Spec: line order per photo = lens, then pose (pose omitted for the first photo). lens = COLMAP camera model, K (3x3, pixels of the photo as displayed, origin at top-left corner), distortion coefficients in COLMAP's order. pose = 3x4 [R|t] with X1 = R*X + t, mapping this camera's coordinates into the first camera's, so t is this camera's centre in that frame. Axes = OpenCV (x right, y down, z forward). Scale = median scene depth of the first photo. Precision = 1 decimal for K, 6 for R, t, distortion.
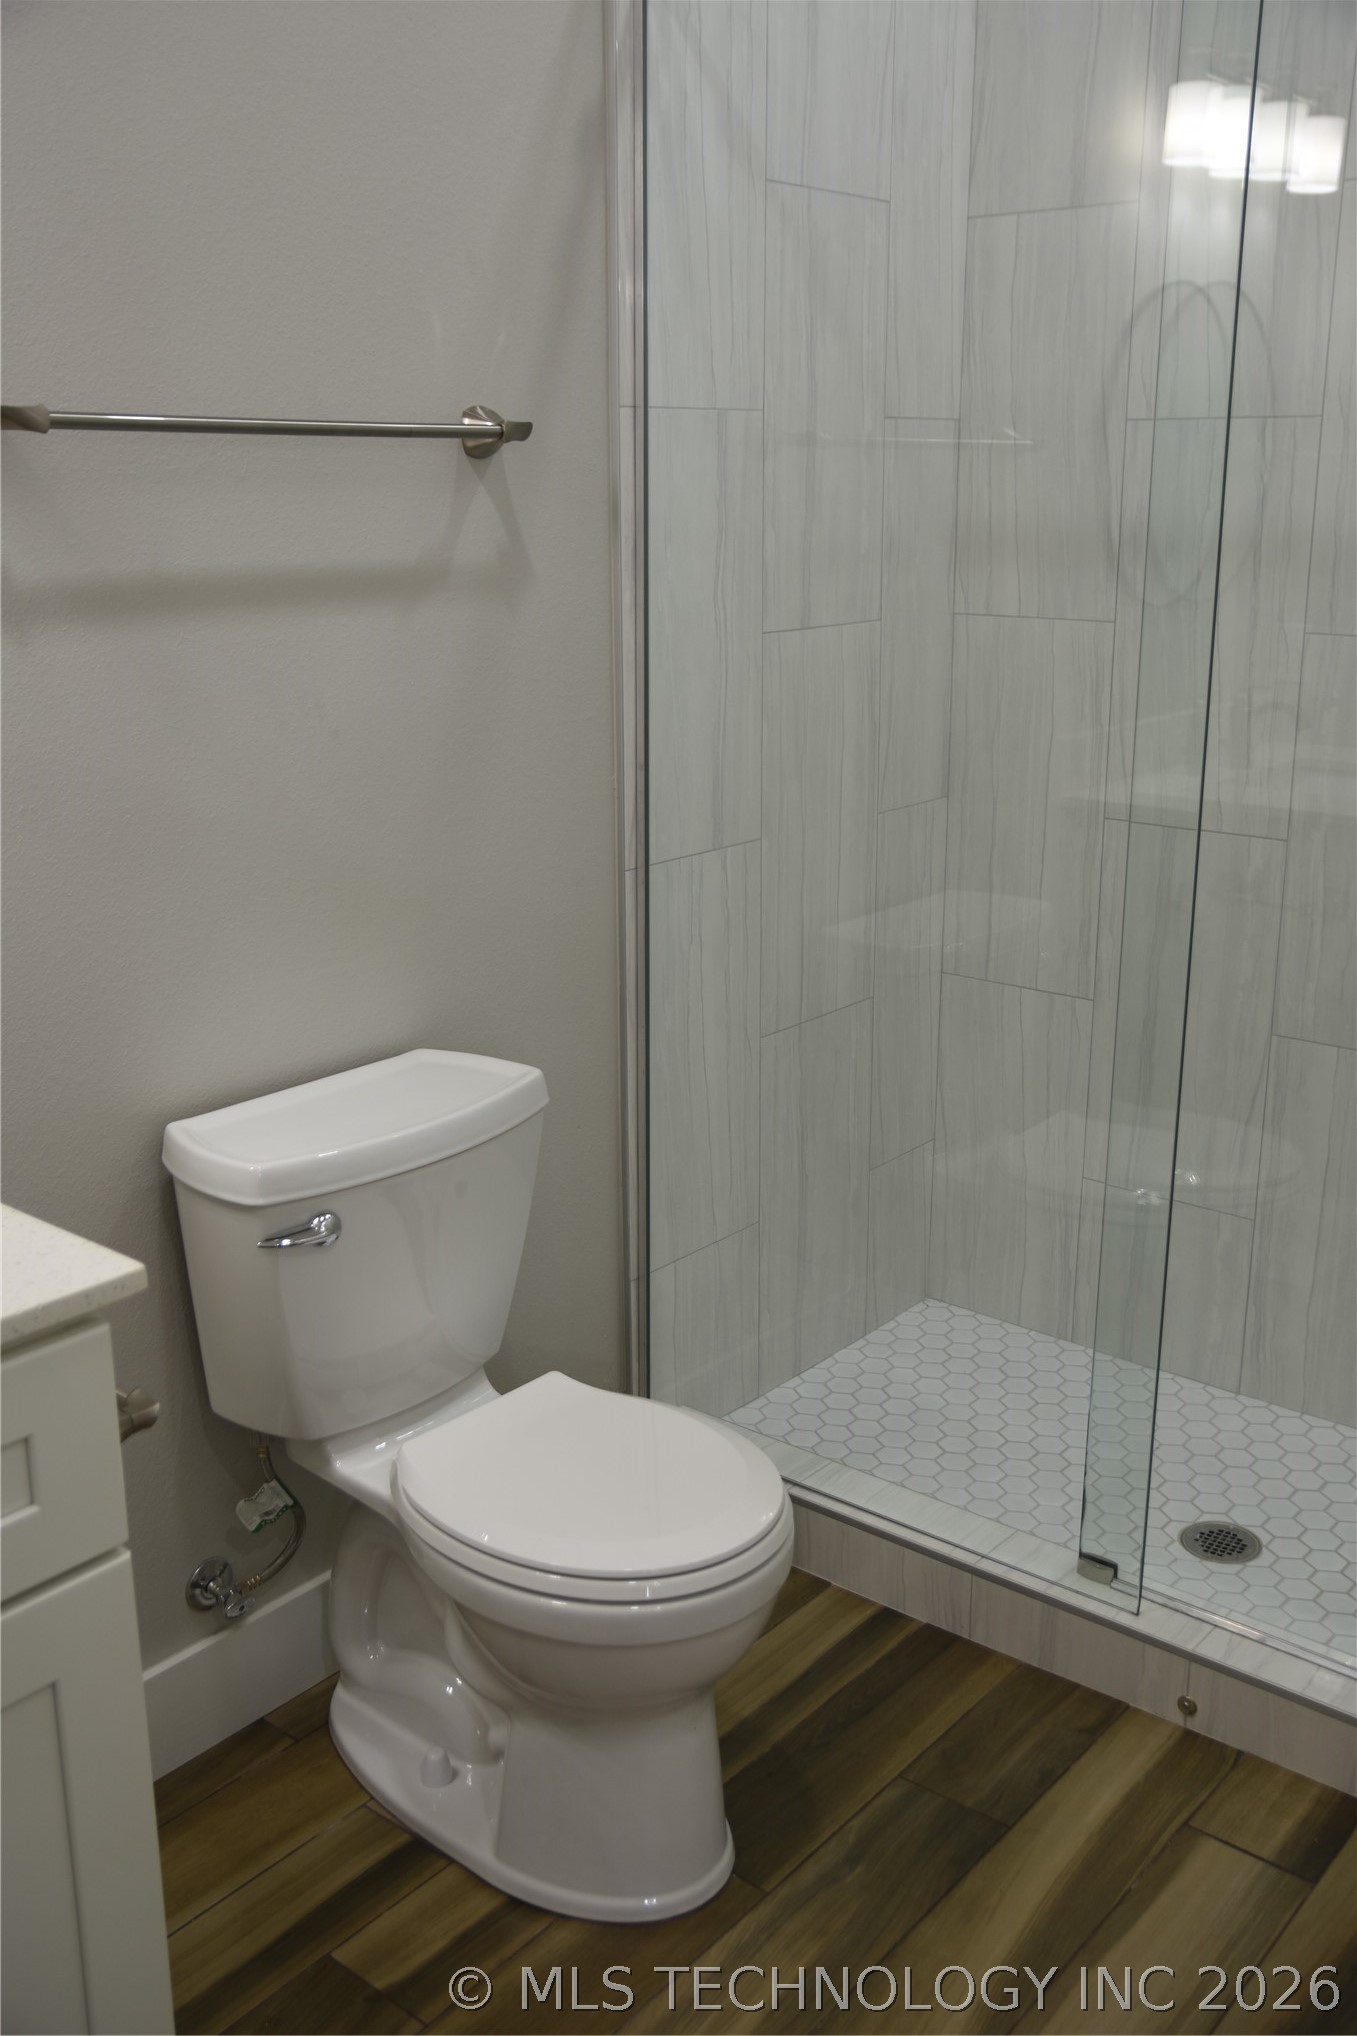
lens RADIAL K [[1912.3, 0, 678.5], [0, 1912.3, 1018.0], [0, 0, 1]] dist [-0.085669, 0.171918]
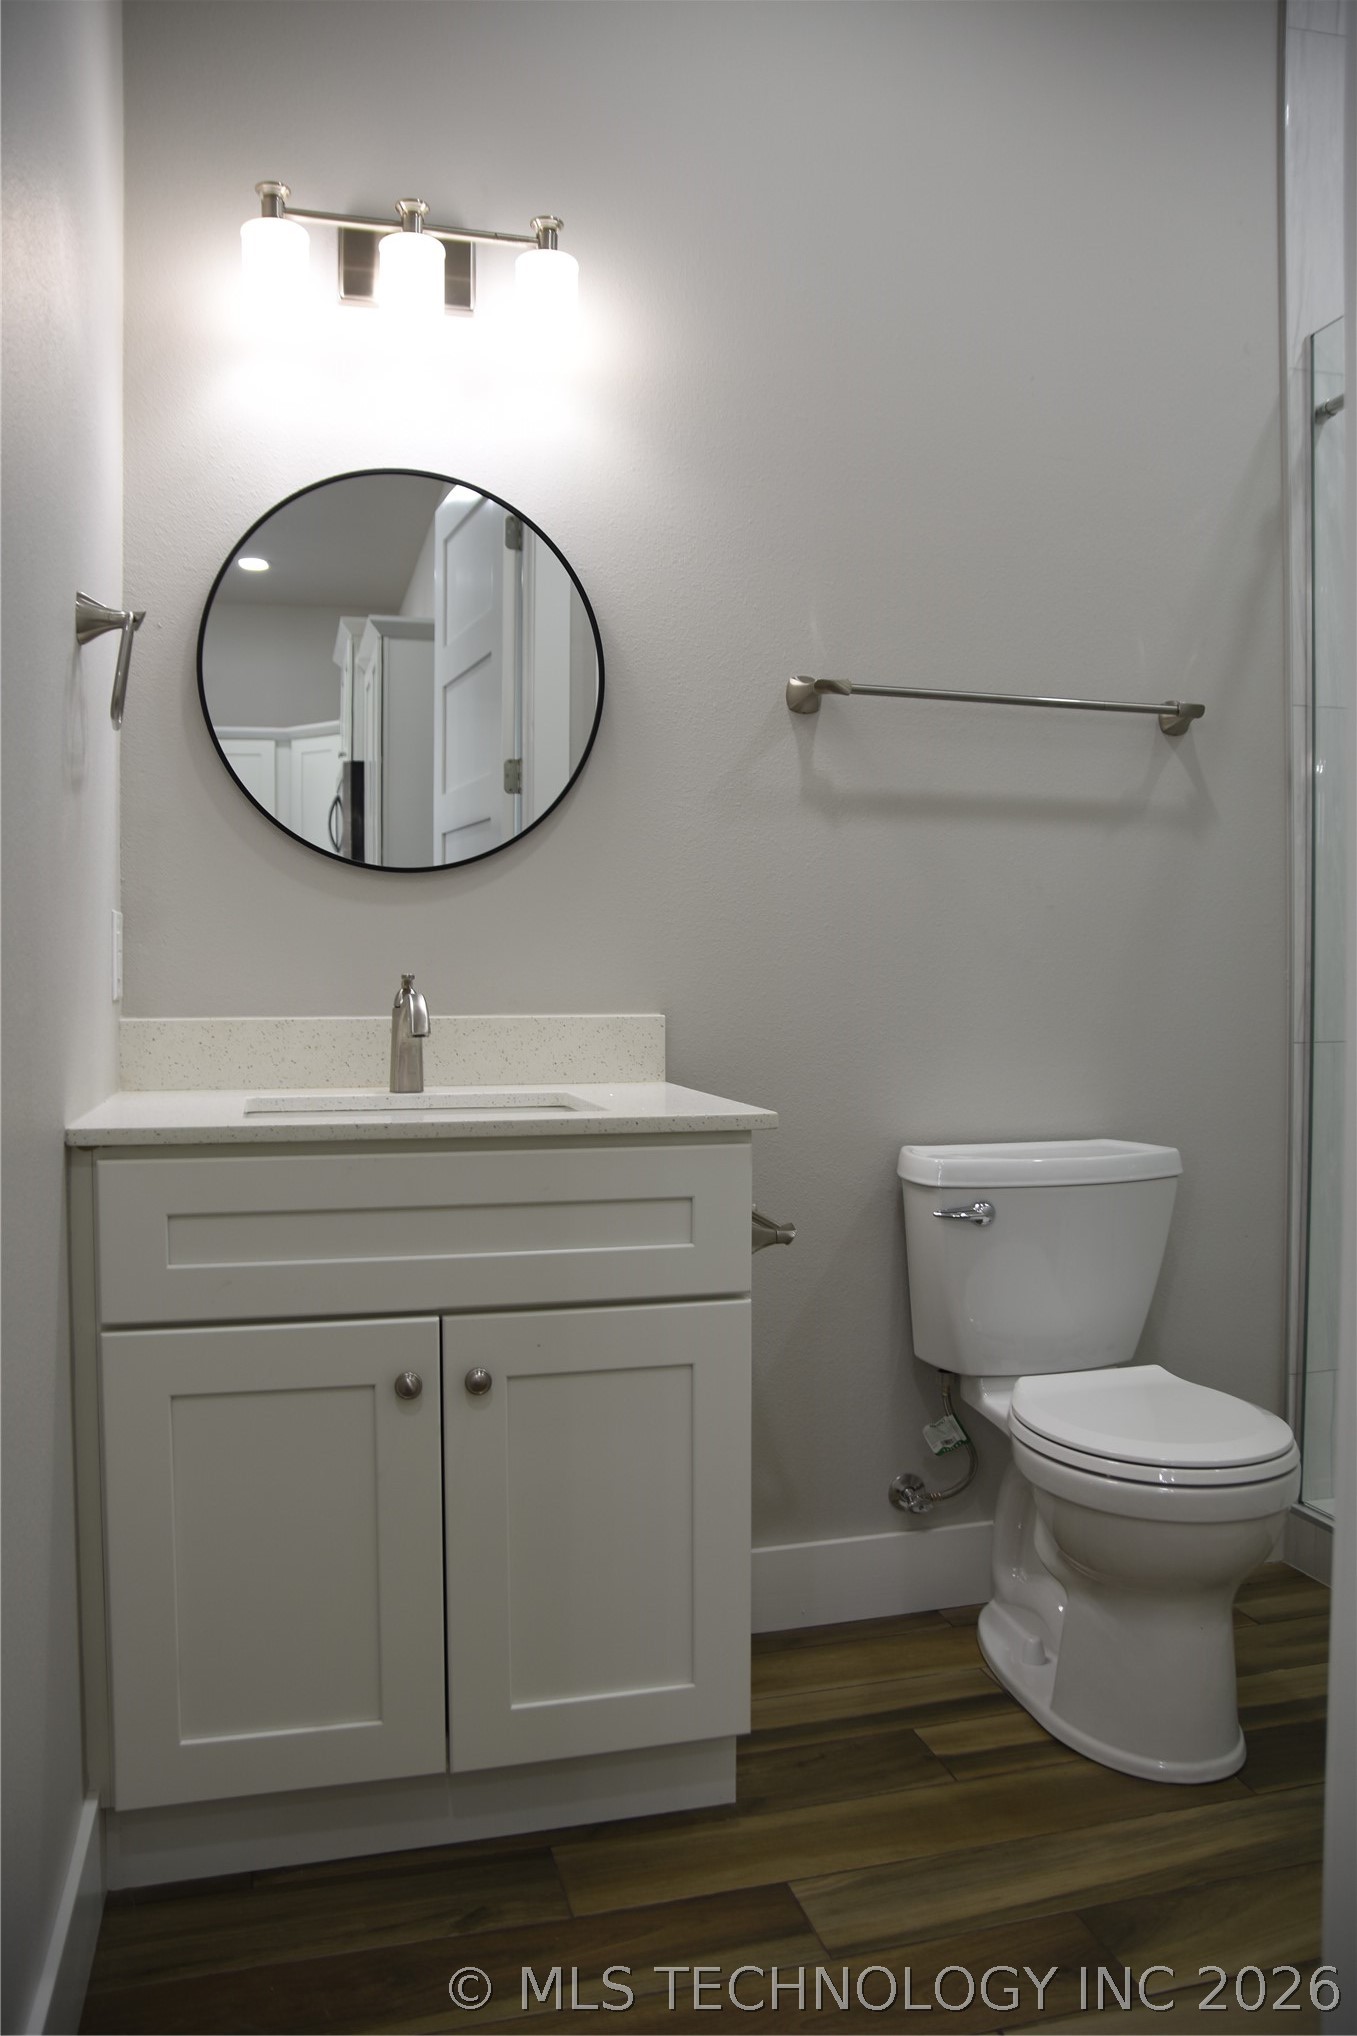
lens RADIAL K [[1520.5, 0, 678.5], [0, 1520.5, 1018.0], [0, 0, 1]] dist [-0.140032, 0.131589]
pose [[0.816142, 0.015269, -0.577649, 0.255041], [-0.156760, 0.968014, -0.195893, 0.203309], [0.556182, 0.250429, 0.792431, -0.069029]]
